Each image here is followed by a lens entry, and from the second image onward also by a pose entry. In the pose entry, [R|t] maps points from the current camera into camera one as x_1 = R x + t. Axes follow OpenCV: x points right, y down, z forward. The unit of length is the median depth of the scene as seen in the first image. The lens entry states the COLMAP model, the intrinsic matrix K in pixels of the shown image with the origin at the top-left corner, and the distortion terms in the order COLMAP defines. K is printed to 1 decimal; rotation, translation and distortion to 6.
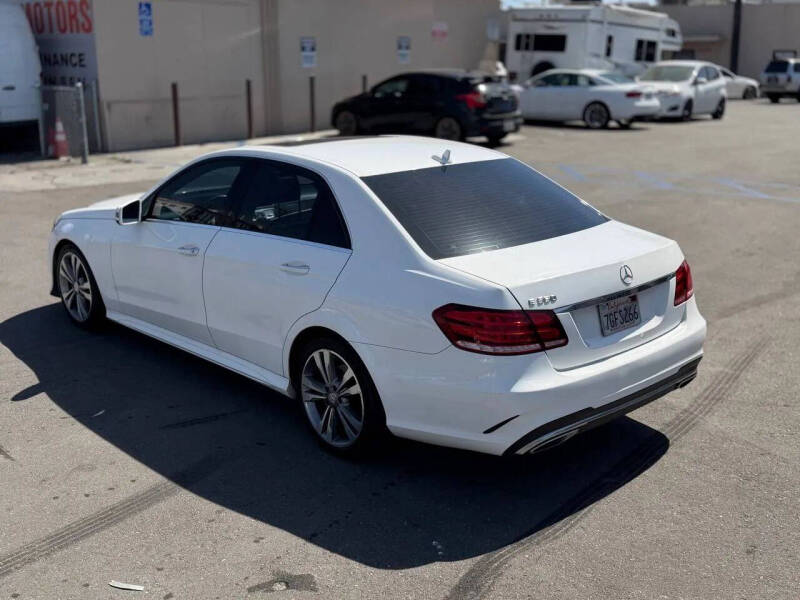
lens RADIAL K [[915.4, 0, 405.9], [0, 915.4, 301.4], [0, 0, 1]] dist [0.081472, 0.000000]
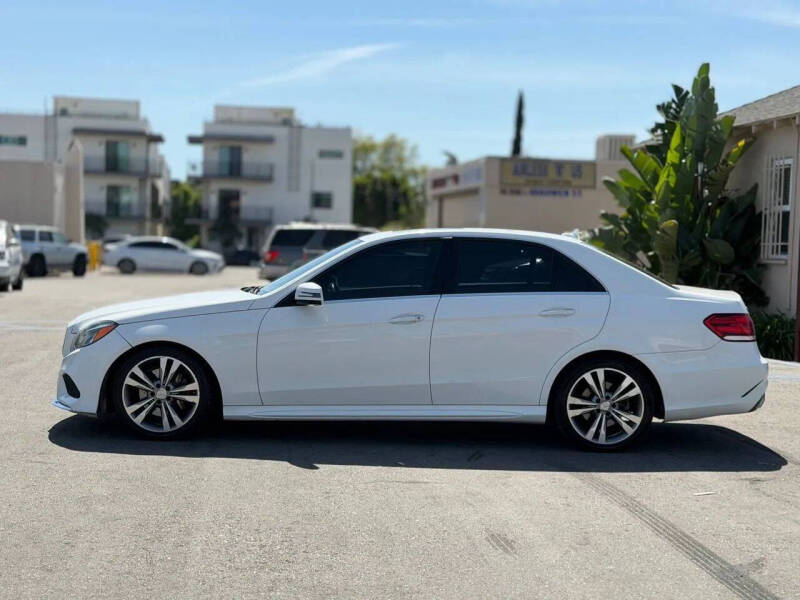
lens RADIAL K [[1321.5, 0, 402.9], [0, 1321.5, 306.7], [0, 0, 1]] dist [0.107471, 0.000000]
pose [[0.689204, -0.025017, 0.724135, -1.638403], [0.173542, 0.976014, -0.131453, 0.164779], [-0.703477, 0.216266, 0.677015, -0.106786]]
